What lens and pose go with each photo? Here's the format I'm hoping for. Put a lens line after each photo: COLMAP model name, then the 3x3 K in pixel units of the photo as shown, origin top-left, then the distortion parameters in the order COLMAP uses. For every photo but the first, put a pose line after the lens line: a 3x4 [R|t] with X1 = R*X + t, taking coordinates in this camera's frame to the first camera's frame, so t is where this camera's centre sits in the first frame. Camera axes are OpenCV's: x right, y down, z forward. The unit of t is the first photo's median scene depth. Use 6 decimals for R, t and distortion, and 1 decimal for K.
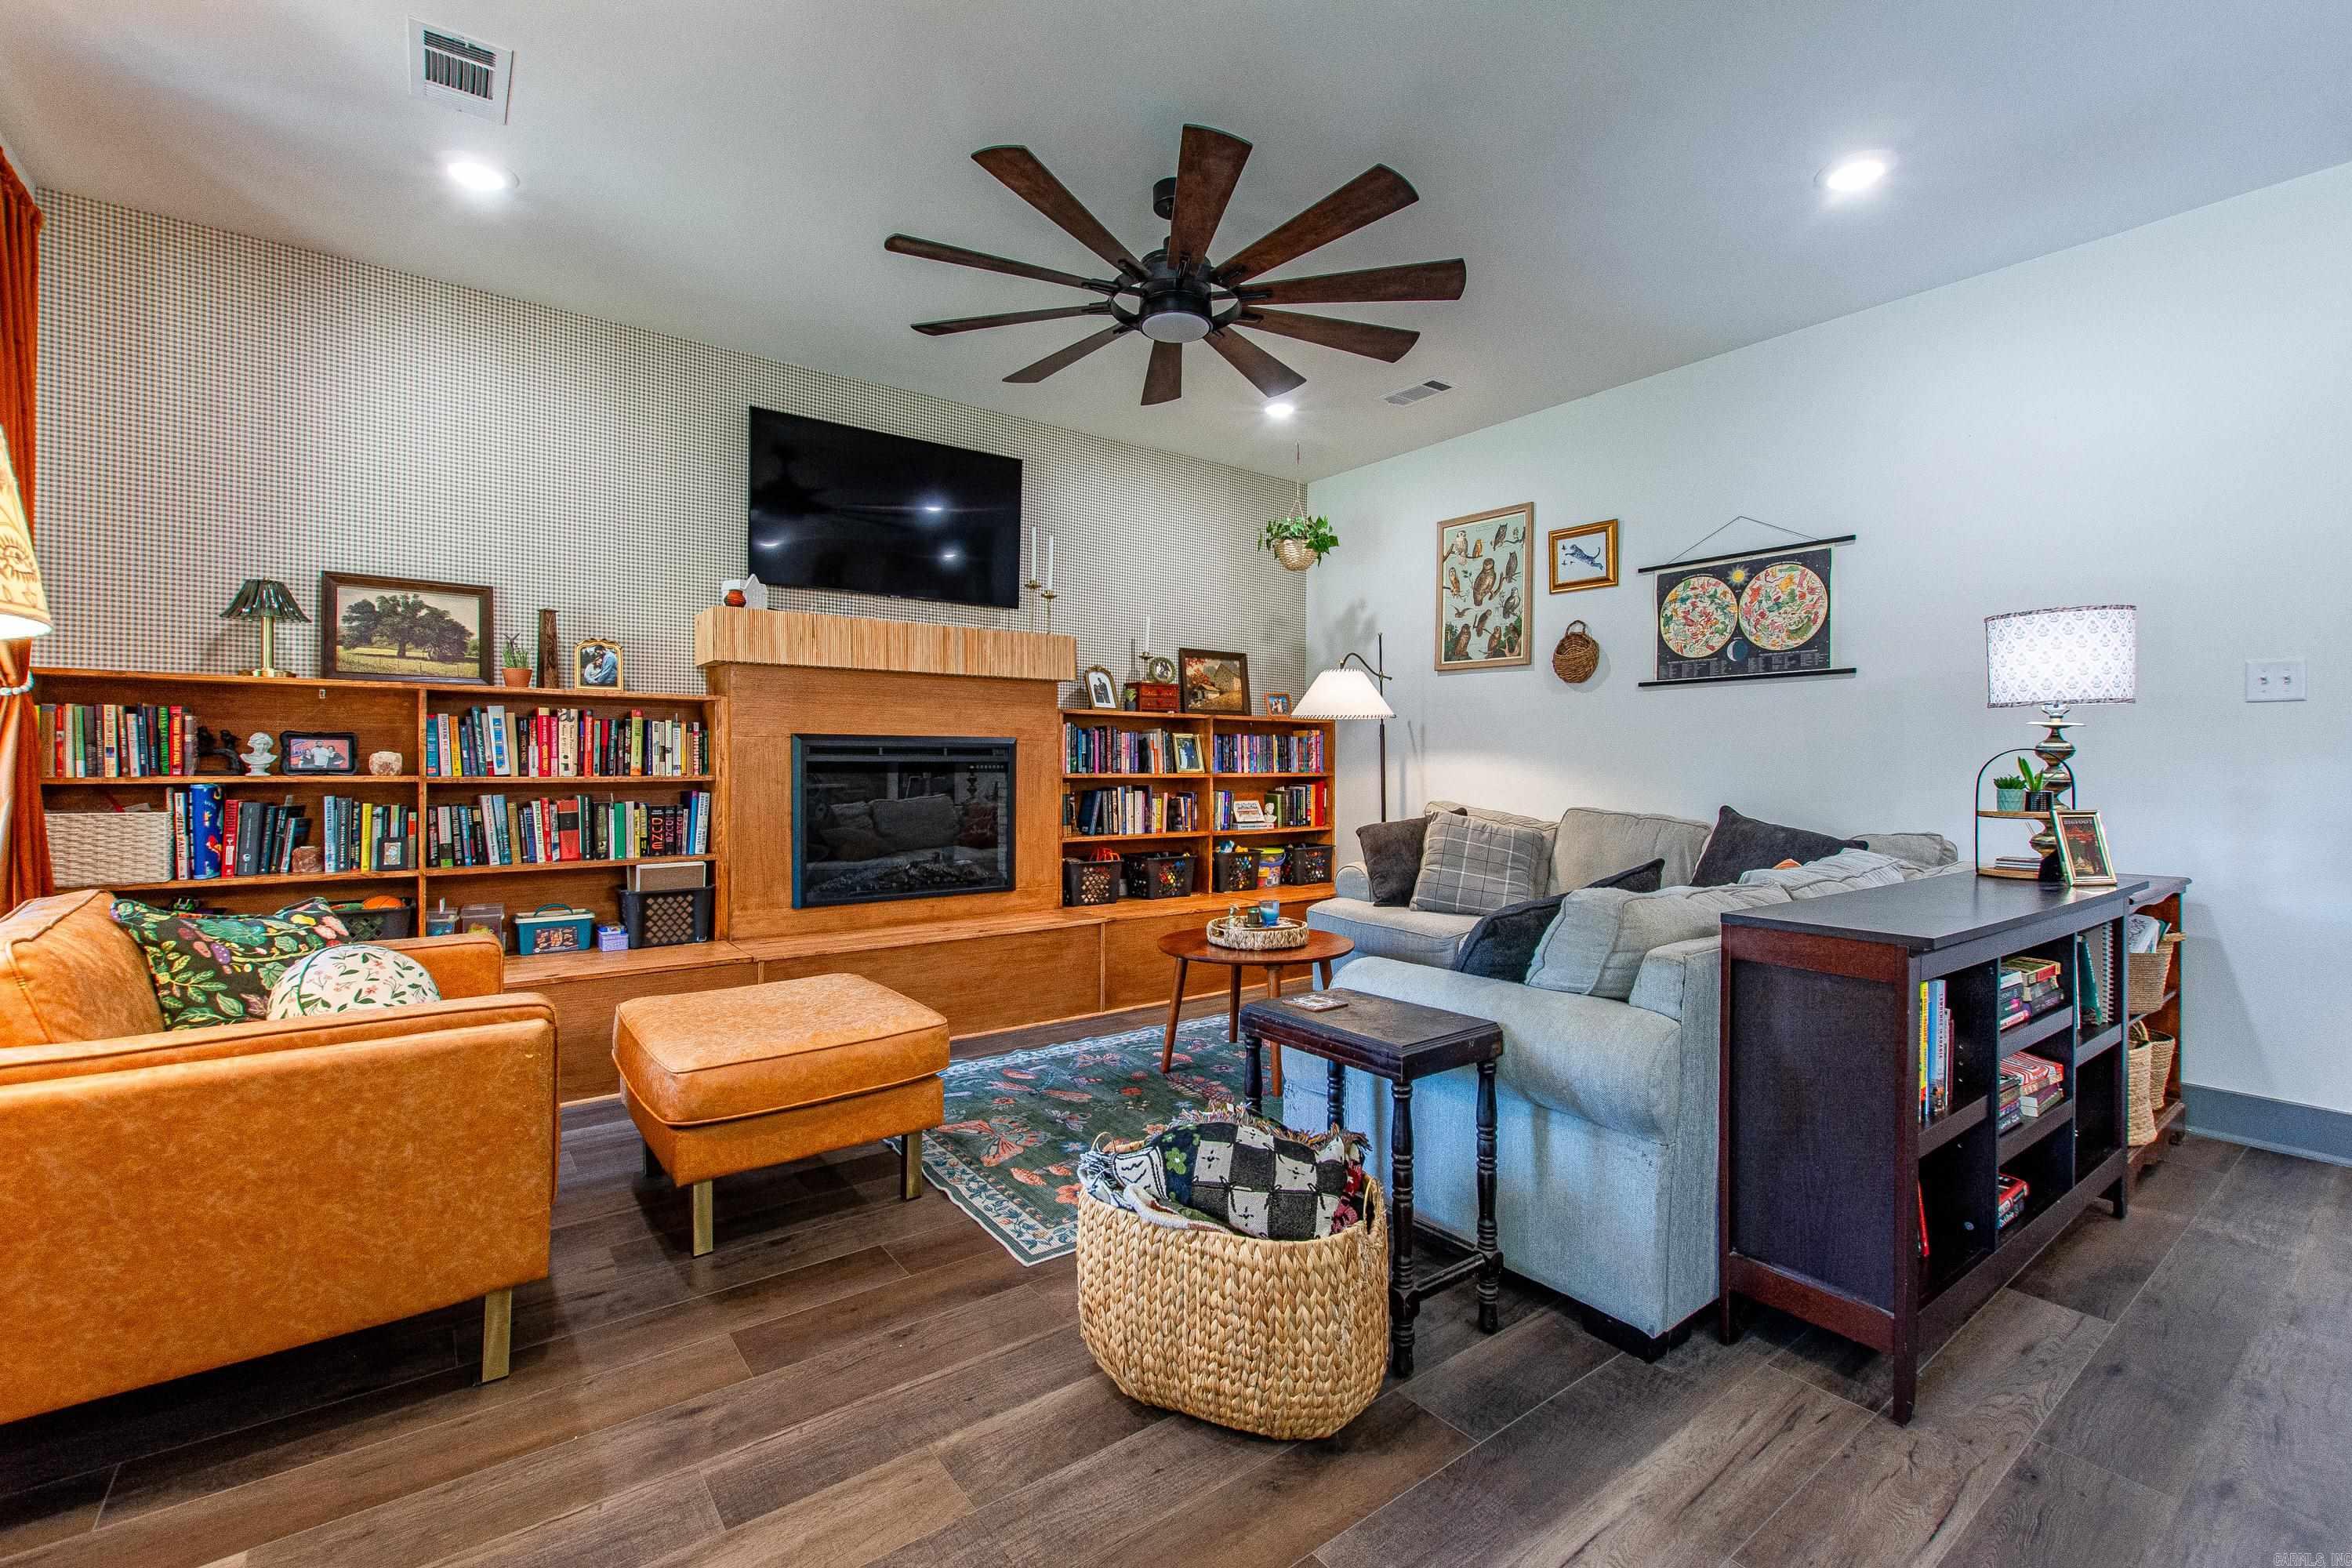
lens RADIAL K [[1028.3, 0, 1184.0], [0, 1028.3, 766.3], [0, 0, 1]] dist [0.007815, -0.002812]
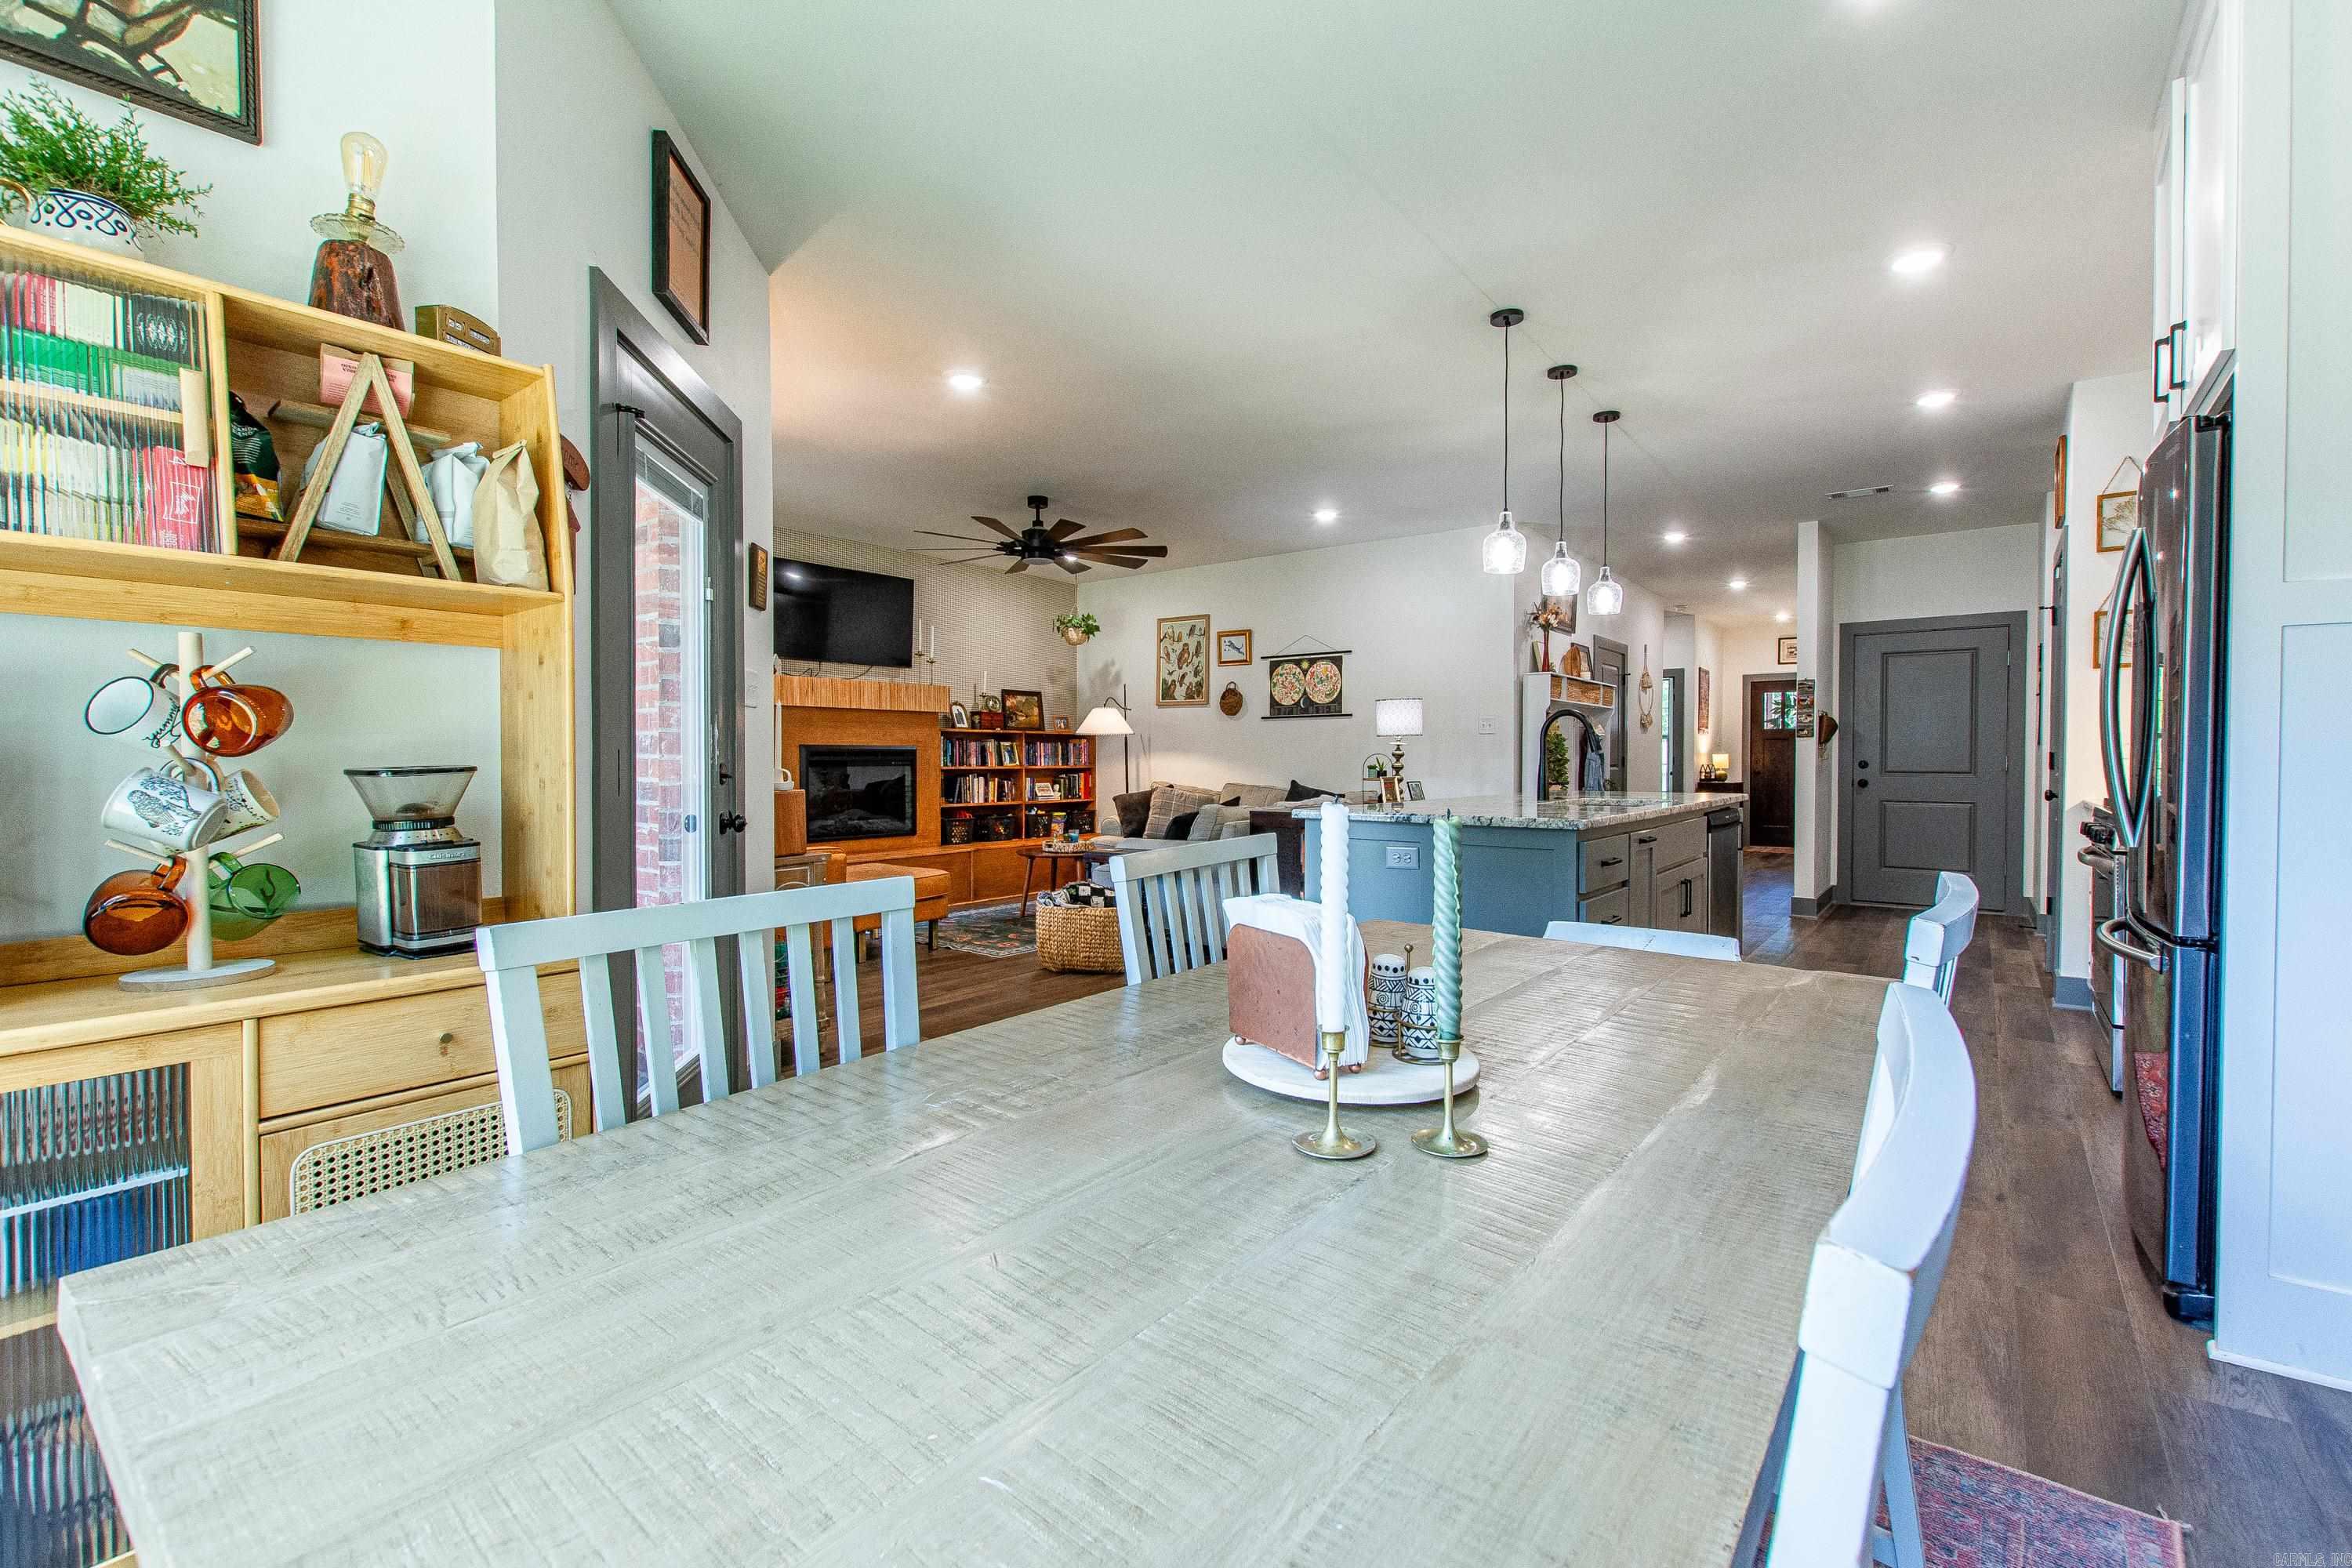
lens RADIAL K [[1028.3, 0, 1190.8], [0, 1028.3, 769.4], [0, 0, 1]] dist [0.007815, -0.002812]
pose [[0.964002, -0.005799, 0.265831, -0.189636], [0.003885, 0.999963, 0.007726, 0.000103], [-0.265866, -0.006416, 0.963989, -0.808259]]
